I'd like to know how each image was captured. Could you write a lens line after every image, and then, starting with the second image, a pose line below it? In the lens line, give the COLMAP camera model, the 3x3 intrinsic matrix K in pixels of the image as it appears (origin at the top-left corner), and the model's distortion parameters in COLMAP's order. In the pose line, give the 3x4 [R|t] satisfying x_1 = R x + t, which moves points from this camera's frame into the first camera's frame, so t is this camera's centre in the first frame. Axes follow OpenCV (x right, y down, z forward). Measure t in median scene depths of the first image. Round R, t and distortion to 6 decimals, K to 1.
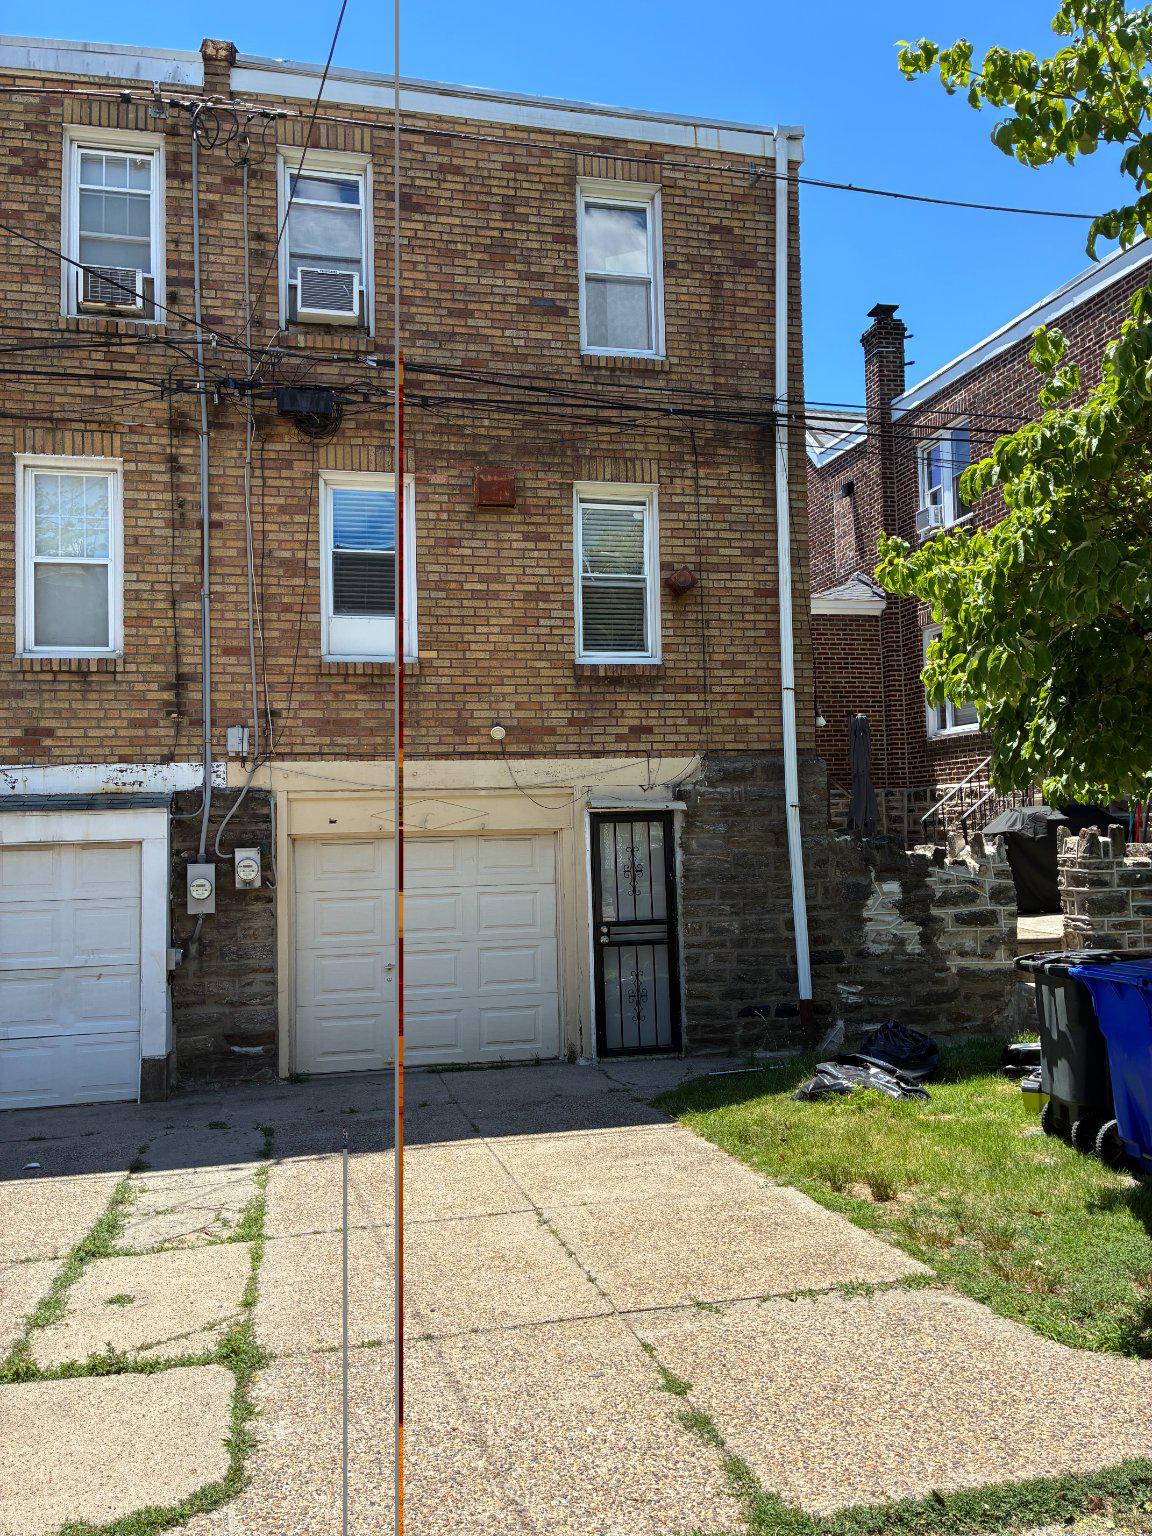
lens RADIAL K [[1158.7, 0, 568.3], [0, 1158.7, 765.0], [0, 0, 1]] dist [0.035201, -0.044140]
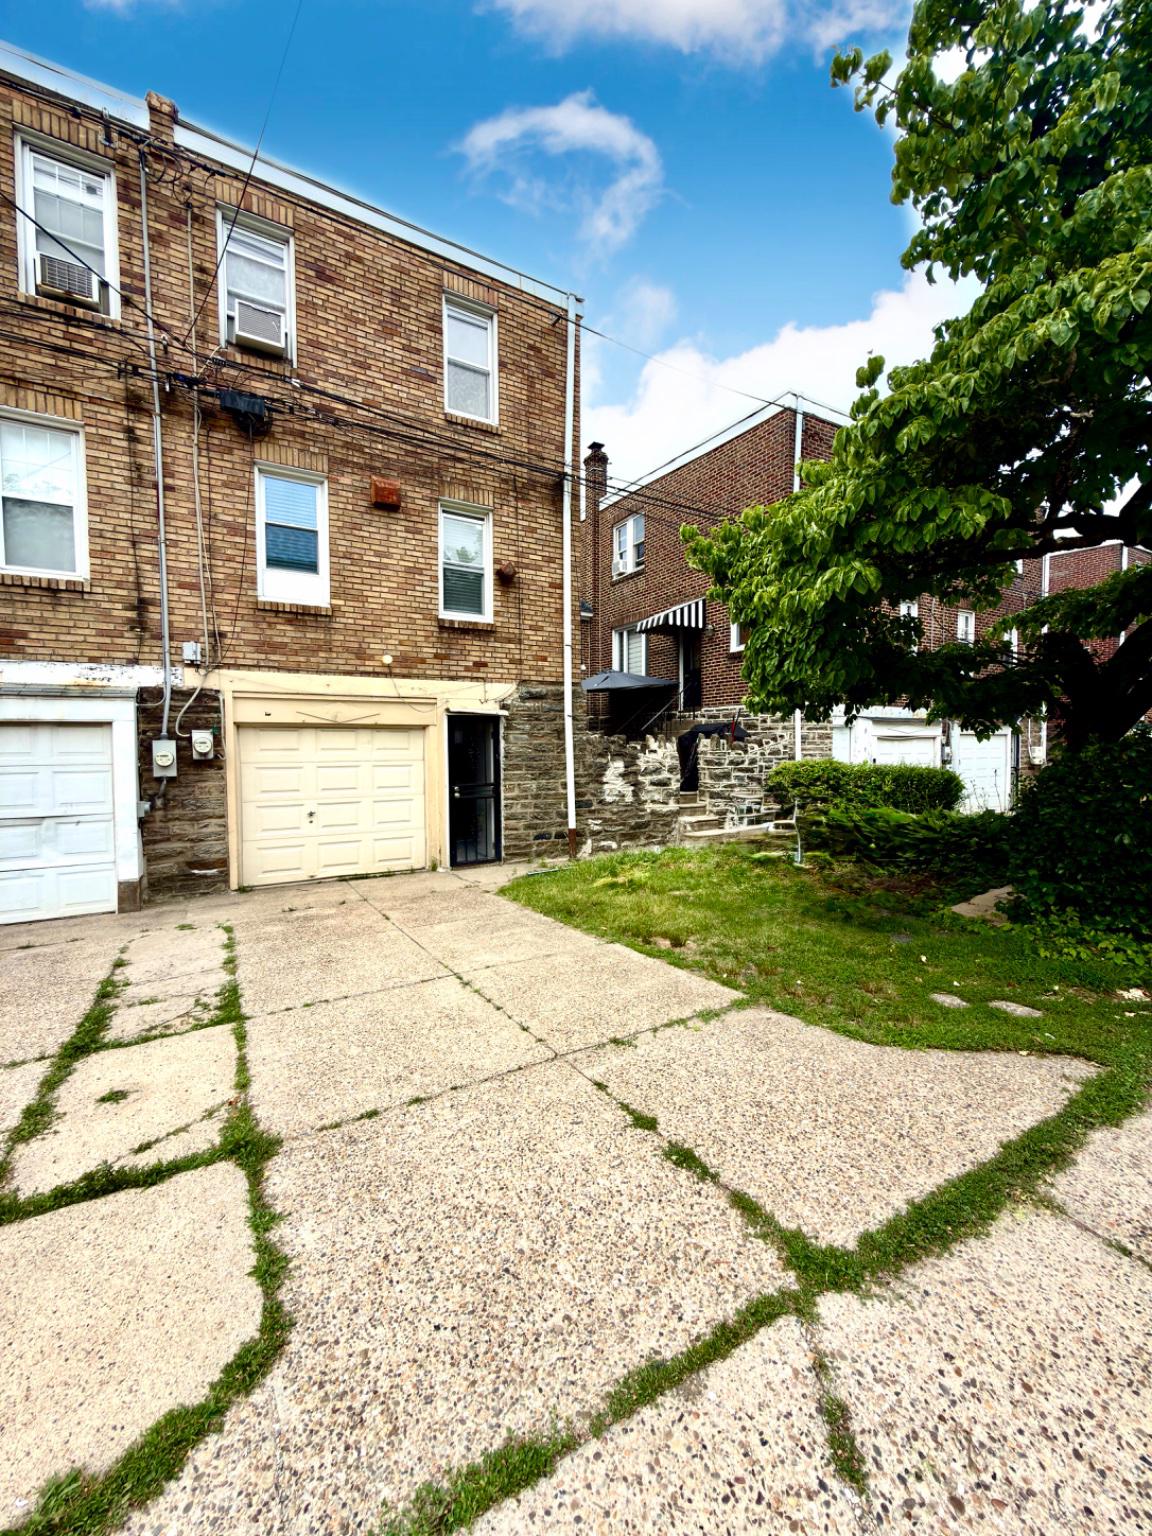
lens RADIAL K [[611.1, 0, 584.5], [0, 611.1, 770.4], [0, 0, 1]] dist [-0.000979, 0.000175]
pose [[0.951274, 0.005721, 0.308293, -0.063798], [-0.035615, 0.995175, 0.091427, 0.035508], [-0.306282, -0.097952, 0.946888, 0.158150]]
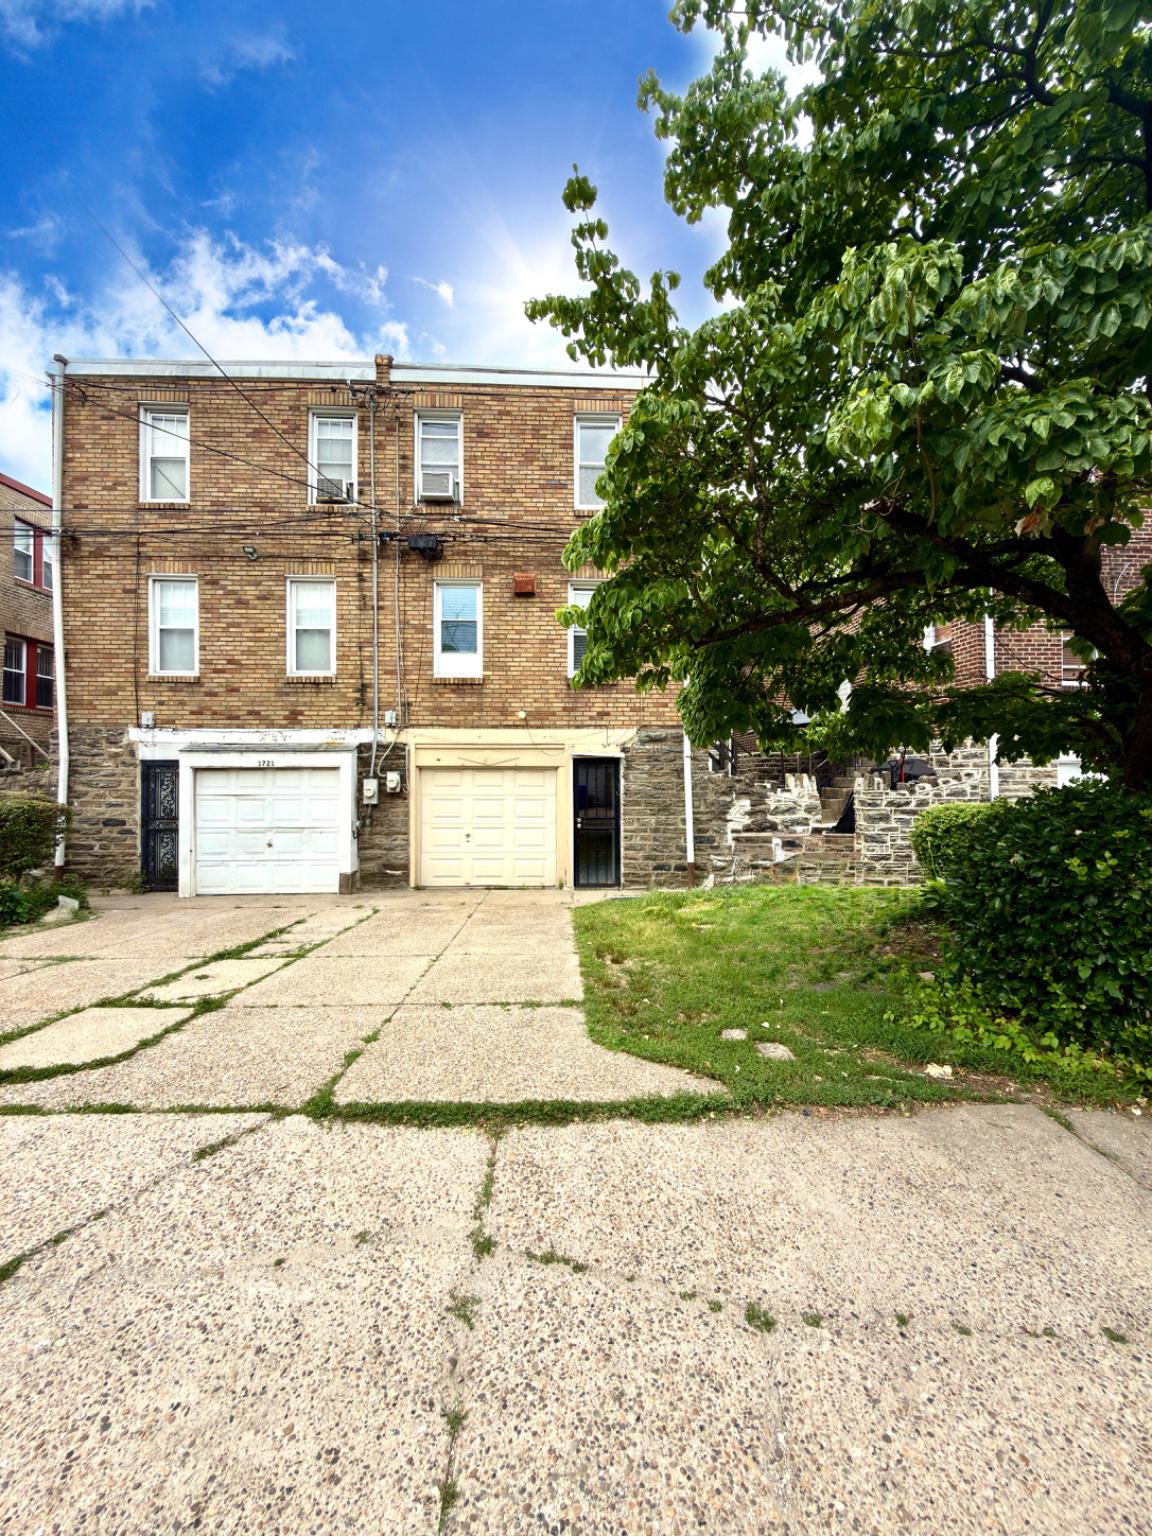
lens RADIAL K [[611.1, 0, 578.3], [0, 611.1, 771.0], [0, 0, 1]] dist [-0.000979, 0.000175]
pose [[0.982835, 0.022086, -0.183162, 0.222320], [-0.012692, 0.998551, 0.052298, 0.011126], [0.184052, -0.049076, 0.981691, 0.032355]]
